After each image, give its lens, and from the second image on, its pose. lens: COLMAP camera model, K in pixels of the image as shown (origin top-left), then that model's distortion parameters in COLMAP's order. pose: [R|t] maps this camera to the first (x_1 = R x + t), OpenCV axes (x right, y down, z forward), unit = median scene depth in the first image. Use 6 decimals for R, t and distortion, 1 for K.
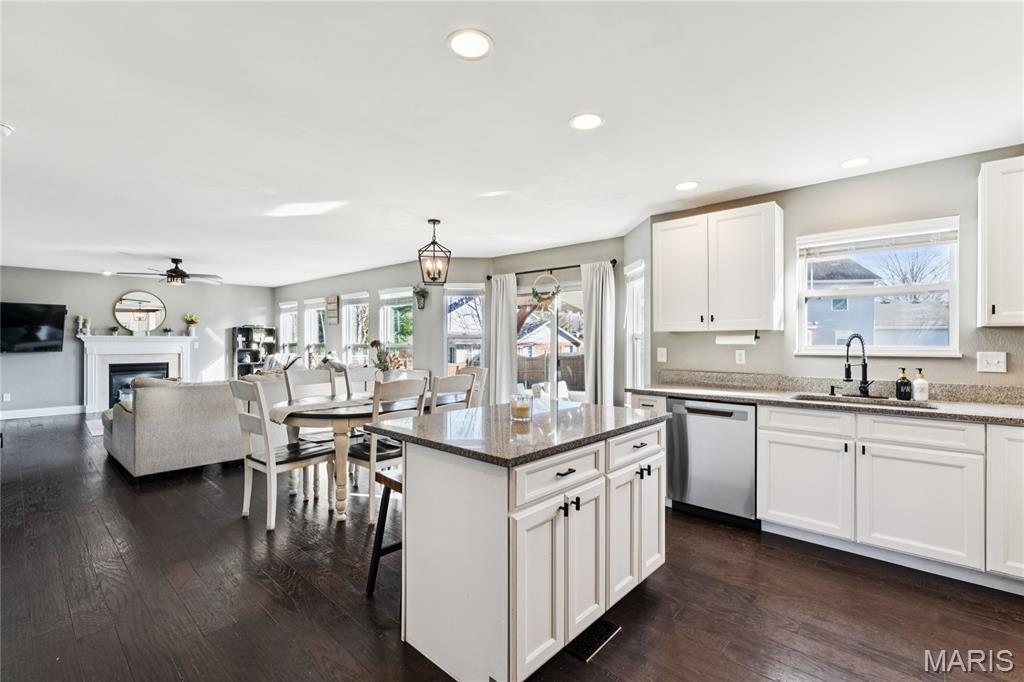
lens RADIAL K [[459.3, 0, 512.0], [0, 459.3, 341.0], [0, 0, 1]] dist [-0.000190, -0.000030]
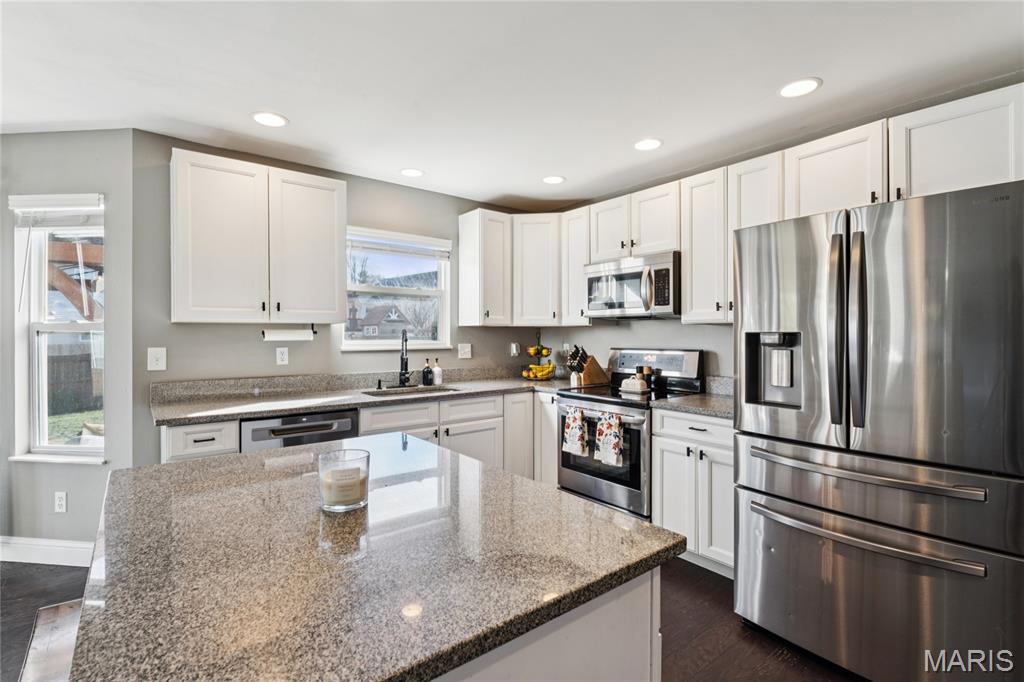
lens RADIAL K [[480.1, 0, 512.0], [0, 480.1, 341.0], [0, 0, 1]] dist [0.000255, 0.000051]
pose [[0.163921, -0.010755, 0.986415, -0.334212], [0.000796, 0.999942, 0.010770, -0.000897], [-0.986473, -0.000980, 0.163920, 0.567450]]
